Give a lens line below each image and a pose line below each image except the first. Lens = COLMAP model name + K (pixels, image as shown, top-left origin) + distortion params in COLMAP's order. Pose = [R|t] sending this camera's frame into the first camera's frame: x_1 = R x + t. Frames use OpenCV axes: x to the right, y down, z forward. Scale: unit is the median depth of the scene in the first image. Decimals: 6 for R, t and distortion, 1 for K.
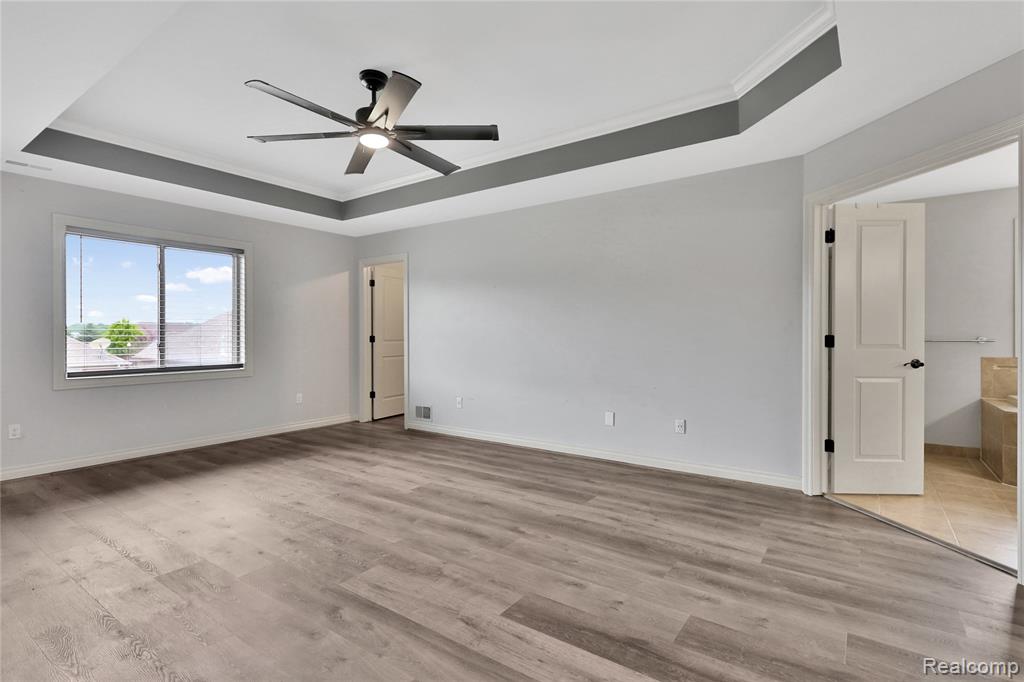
lens RADIAL K [[497.8, 0, 512.8], [0, 497.8, 337.3], [0, 0, 1]] dist [0.002213, -0.000620]
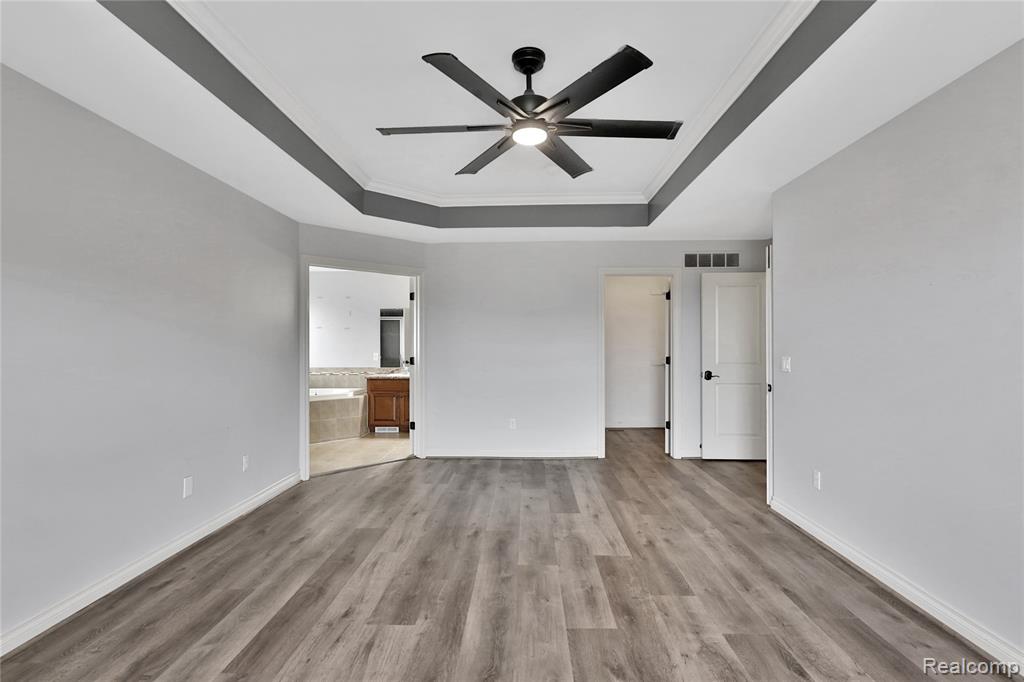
lens RADIAL K [[497.8, 0, 512.8], [0, 497.8, 342.6], [0, 0, 1]] dist [0.002213, -0.000620]
pose [[-0.557686, 0.006671, 0.830025, -0.902088], [0.009586, 0.999953, -0.001596, -0.046853], [-0.829997, 0.007067, -0.557723, 1.415312]]
